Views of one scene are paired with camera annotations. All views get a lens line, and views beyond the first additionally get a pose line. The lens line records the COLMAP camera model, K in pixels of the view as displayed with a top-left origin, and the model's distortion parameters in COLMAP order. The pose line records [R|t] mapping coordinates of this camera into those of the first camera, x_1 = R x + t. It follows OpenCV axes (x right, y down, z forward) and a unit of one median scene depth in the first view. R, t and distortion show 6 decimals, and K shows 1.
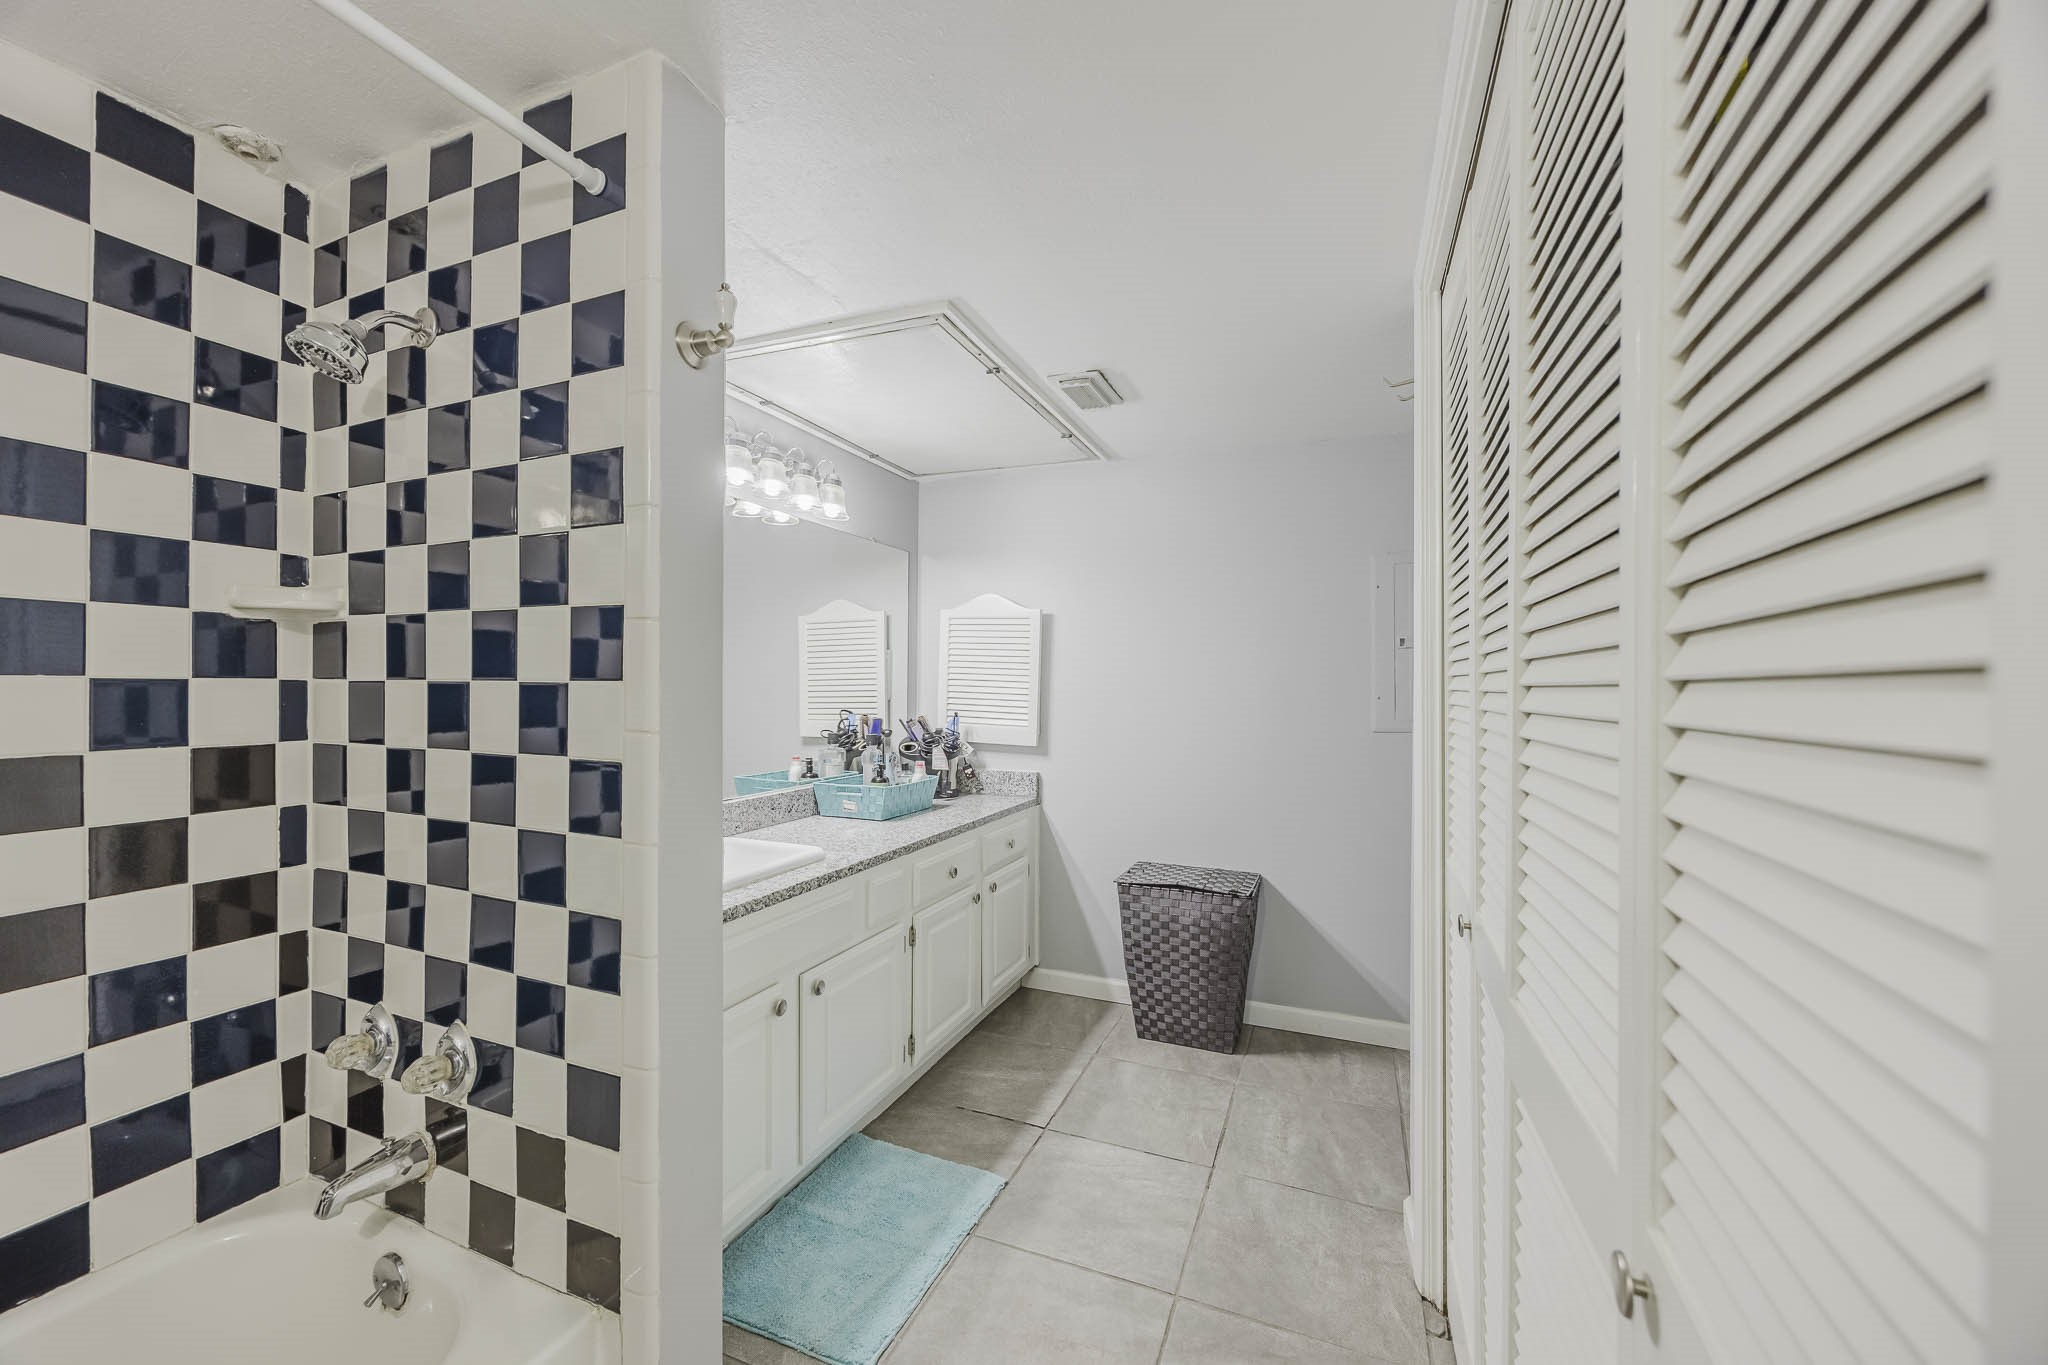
lens RADIAL K [[789.3, 0, 1032.5], [0, 789.3, 681.7], [0, 0, 1]] dist [-0.002625, -0.000482]
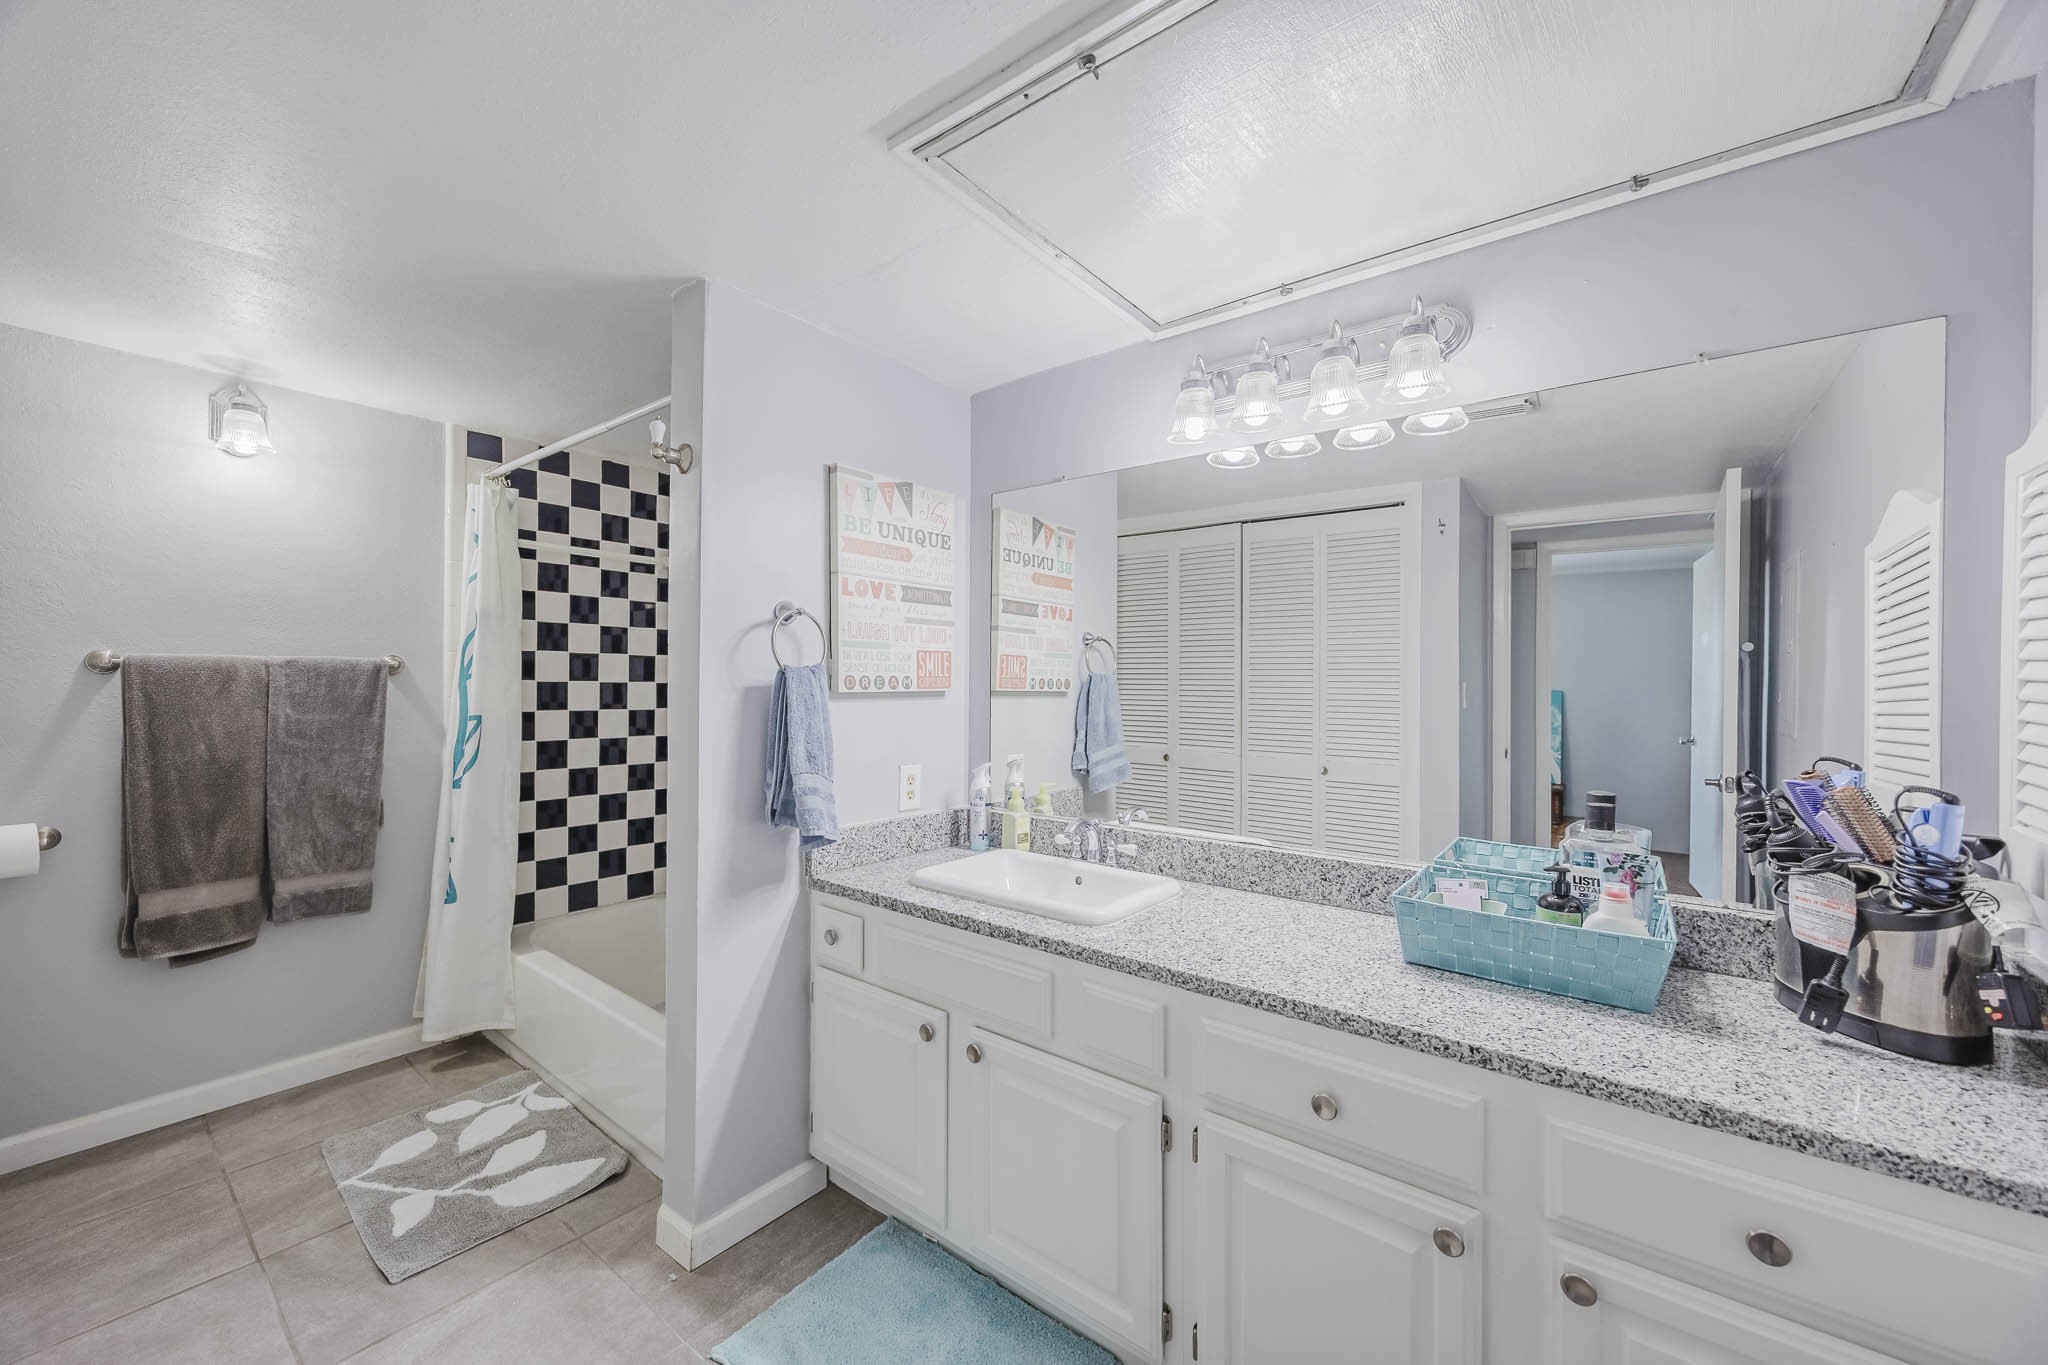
lens RADIAL K [[789.3, 0, 1038.7], [0, 789.3, 686.6], [0, 0, 1]] dist [-0.002625, -0.000482]
pose [[-0.272678, -0.006864, -0.962081, 0.409440], [-0.008157, 0.999955, -0.004822, 0.003960], [0.962071, 0.006533, -0.272722, 1.029061]]
